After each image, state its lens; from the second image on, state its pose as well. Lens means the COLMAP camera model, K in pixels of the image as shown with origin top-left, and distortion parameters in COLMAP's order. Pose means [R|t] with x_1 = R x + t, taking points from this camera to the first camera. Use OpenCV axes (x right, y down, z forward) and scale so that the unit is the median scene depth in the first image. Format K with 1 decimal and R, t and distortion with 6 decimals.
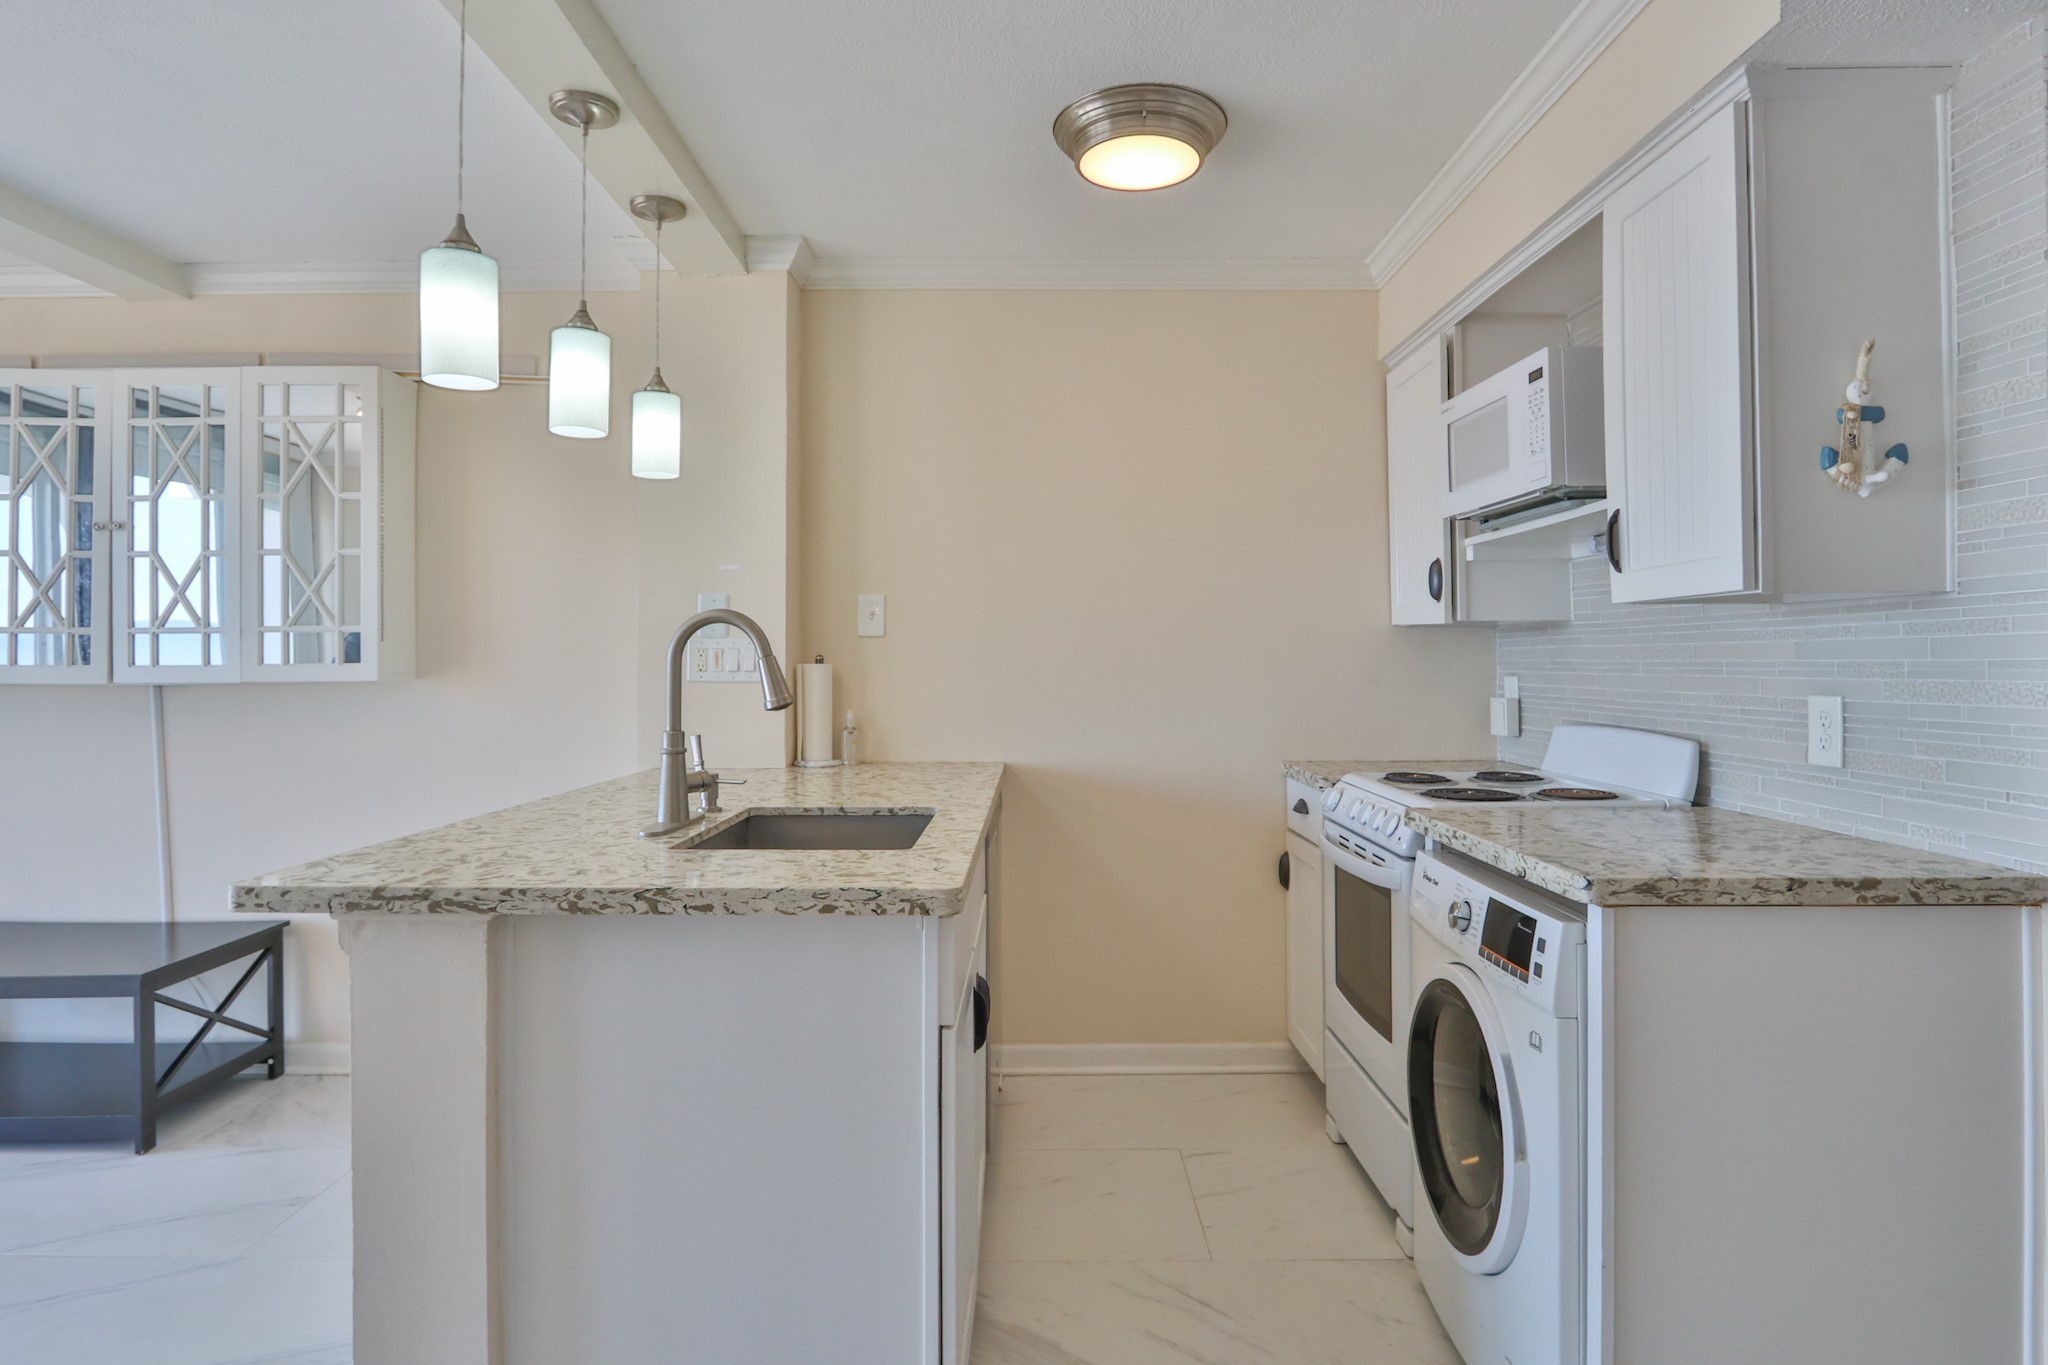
lens RADIAL K [[1084.2, 0, 1027.4], [0, 1084.2, 645.0], [0, 0, 1]] dist [-0.009963, -0.000077]
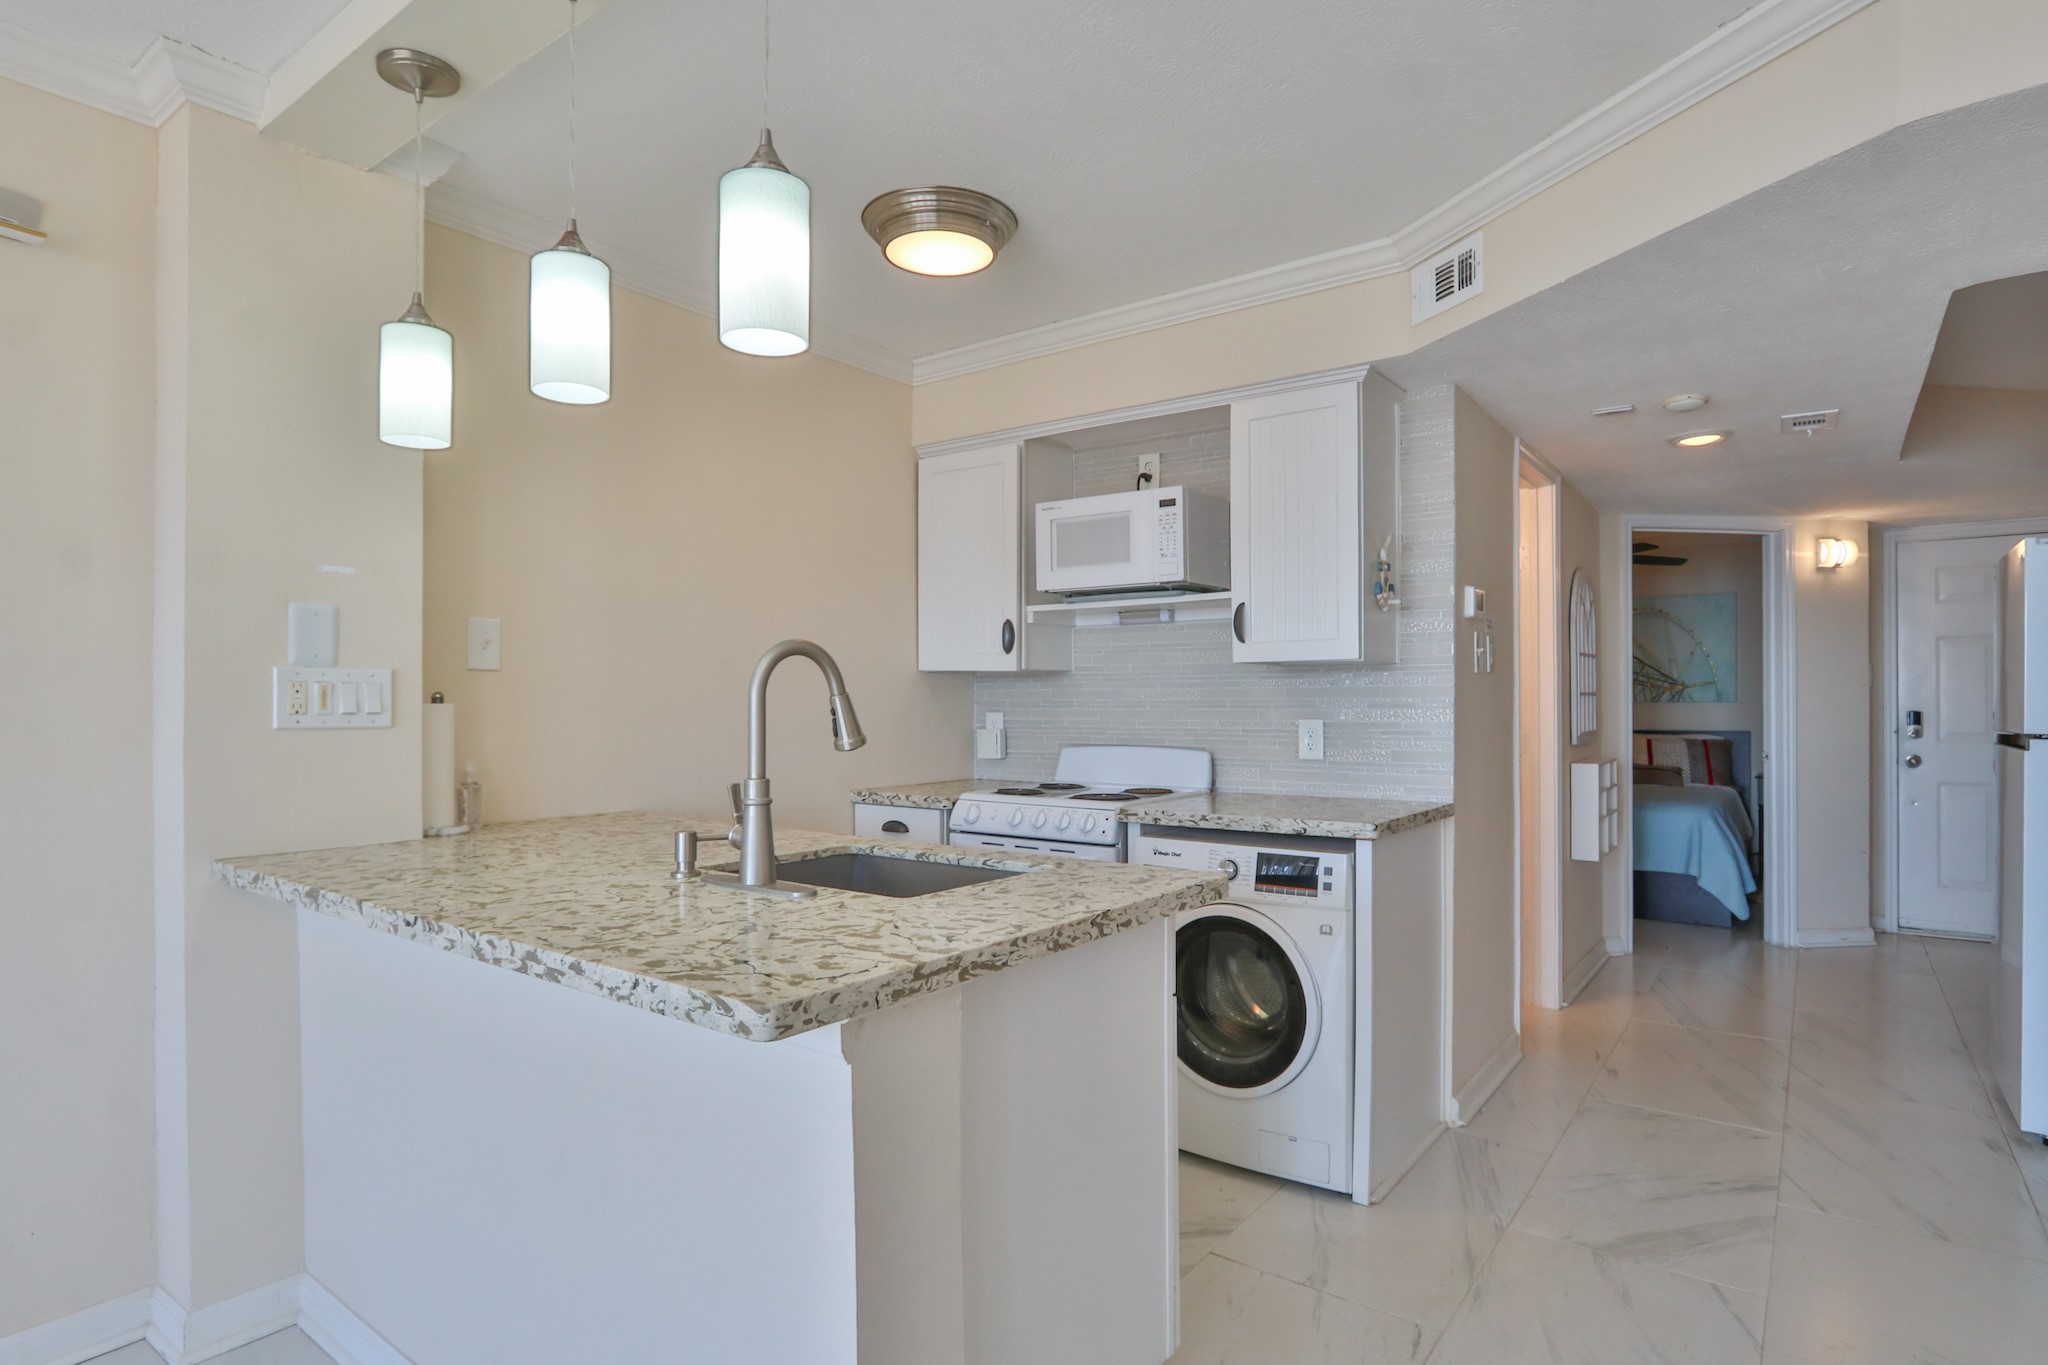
lens RADIAL K [[1073.7, 0, 1028.6], [0, 1073.7, 697.6], [0, 0, 1]] dist [-0.004784, 0.000713]
pose [[0.596276, 0.002670, 0.802775, -1.056287], [-0.009946, 0.999942, 0.004062, 0.011129], [-0.802718, -0.010406, 0.596268, 0.379247]]
